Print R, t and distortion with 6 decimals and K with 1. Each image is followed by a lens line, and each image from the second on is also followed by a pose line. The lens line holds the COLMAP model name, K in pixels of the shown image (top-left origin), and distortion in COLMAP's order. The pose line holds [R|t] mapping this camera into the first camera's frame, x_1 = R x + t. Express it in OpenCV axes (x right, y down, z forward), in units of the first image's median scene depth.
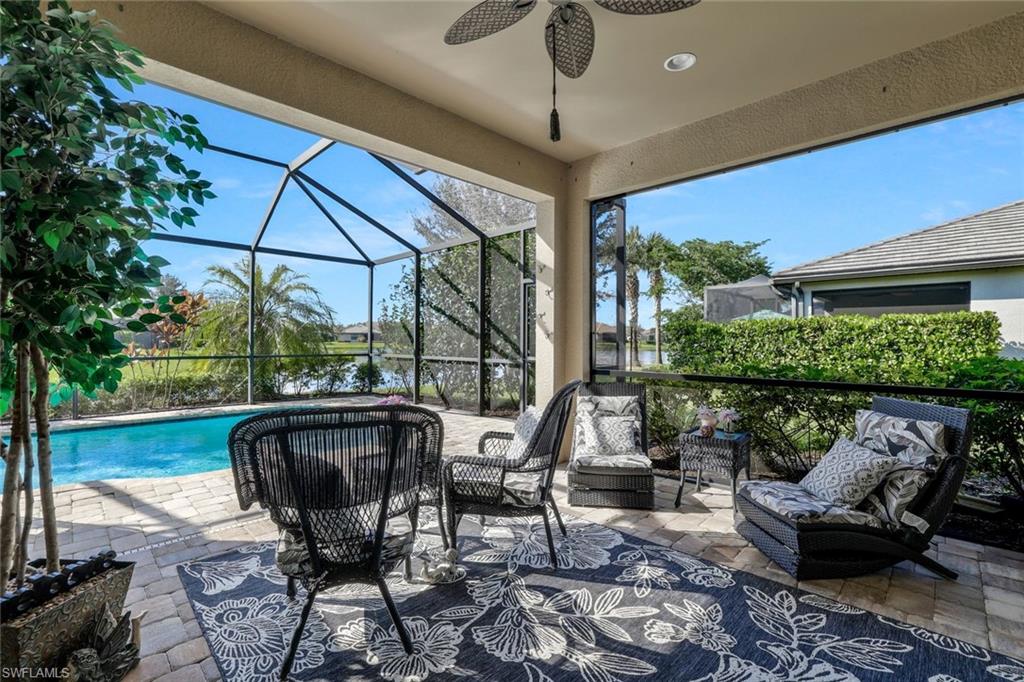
lens RADIAL K [[457.3, 0, 489.8], [0, 457.3, 334.5], [0, 0, 1]] dist [-0.010209, 0.000374]
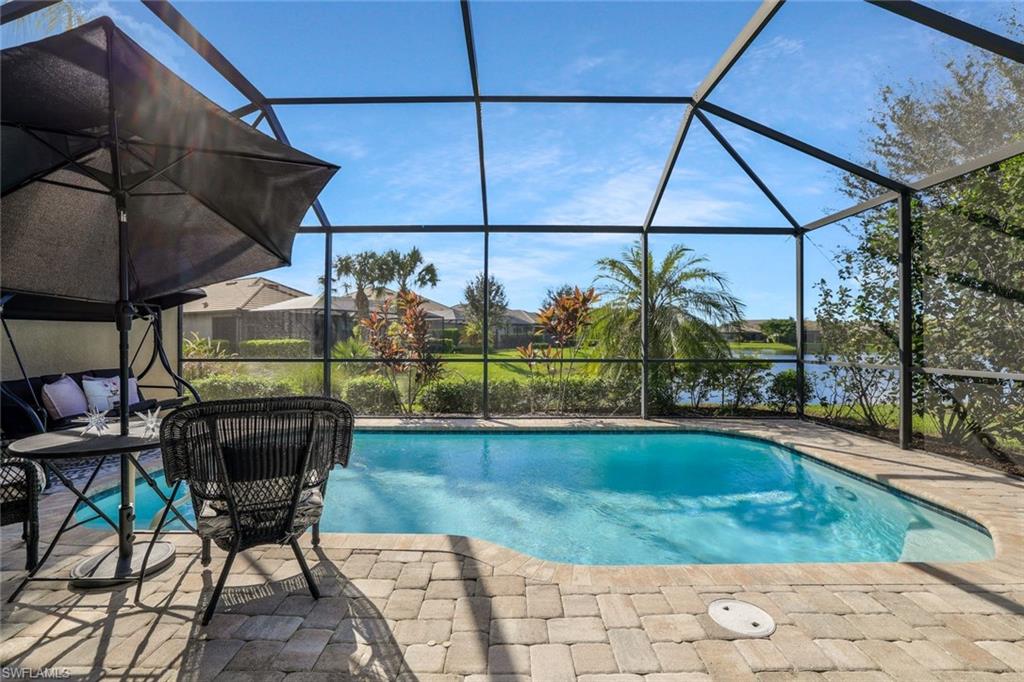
lens RADIAL K [[440.1, 0, 509.8], [0, 440.1, 331.2], [0, 0, 1]] dist [-0.029225, 0.003058]
pose [[0.730907, -0.013548, -0.682343, -0.155380], [0.008420, 0.999906, -0.010835, 0.001752], [0.682426, 0.002174, 0.730952, 0.248127]]
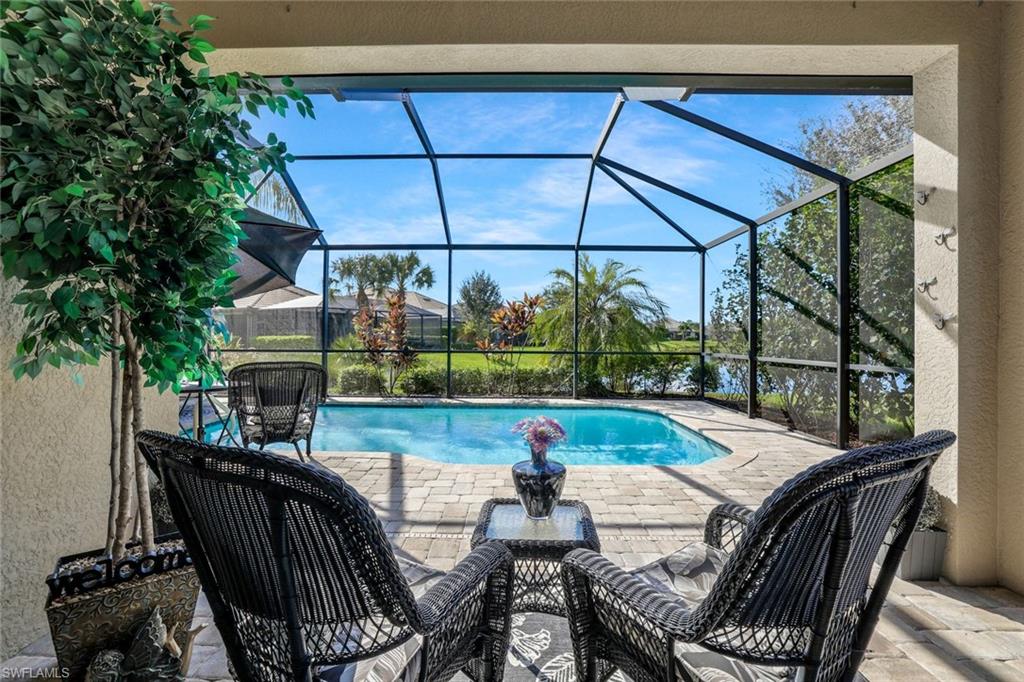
lens RADIAL K [[440.1, 0, 510.3], [0, 440.1, 335.3], [0, 0, 1]] dist [-0.029225, 0.003058]
pose [[0.722118, -0.001086, -0.691769, 0.058843], [0.003574, 0.999991, 0.002162, 0.006637], [0.691761, -0.004034, 0.722116, 0.172834]]
